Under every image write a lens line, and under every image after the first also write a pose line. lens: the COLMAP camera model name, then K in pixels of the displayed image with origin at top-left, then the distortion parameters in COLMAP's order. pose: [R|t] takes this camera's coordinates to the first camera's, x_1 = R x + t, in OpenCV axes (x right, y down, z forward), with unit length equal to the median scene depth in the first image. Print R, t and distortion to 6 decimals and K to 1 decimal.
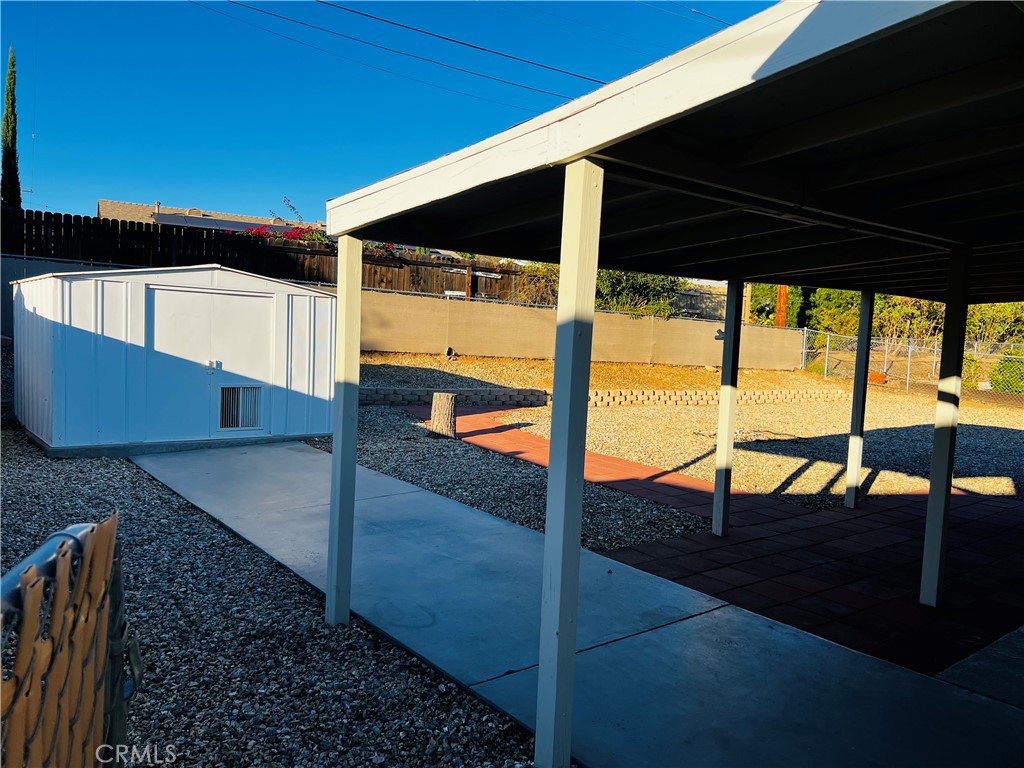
lens RADIAL K [[769.6, 0, 509.6], [0, 769.6, 364.9], [0, 0, 1]] dist [0.005140, 0.001220]
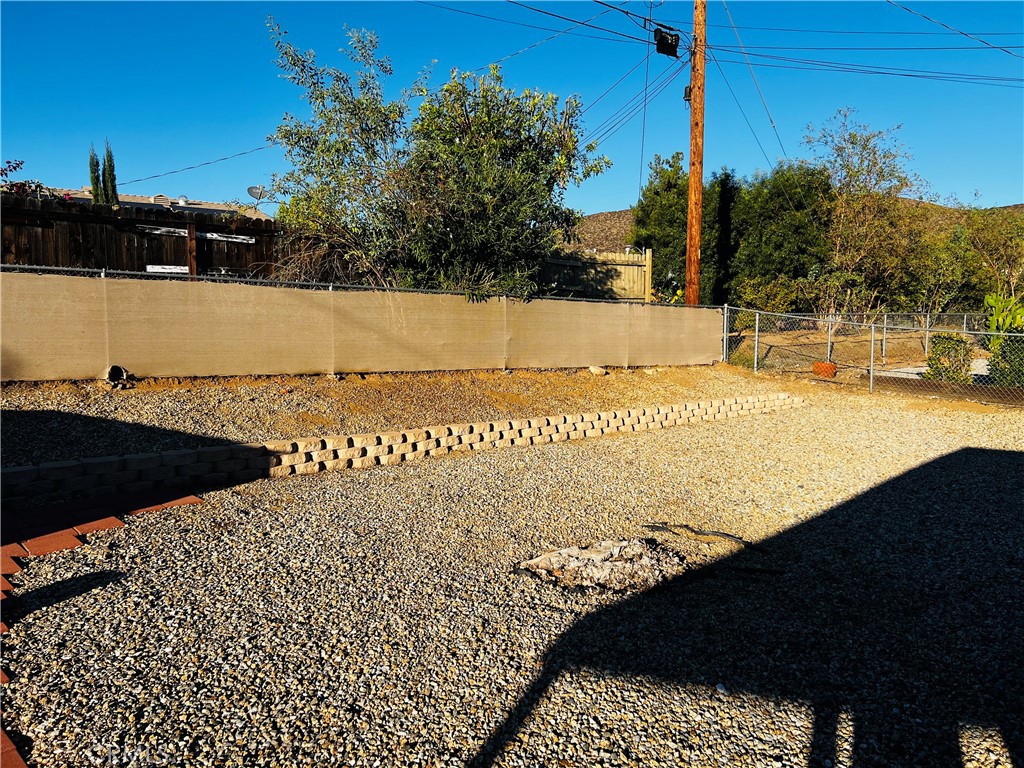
lens RADIAL K [[778.2, 0, 512.0], [0, 778.2, 384.0], [0, 0, 1]] dist [0.053264, -0.002539]
pose [[0.992302, -0.049972, 0.113316, 0.114994], [0.045161, 0.997982, 0.044631, -0.018639], [-0.115318, -0.039170, 0.992556, 0.344819]]
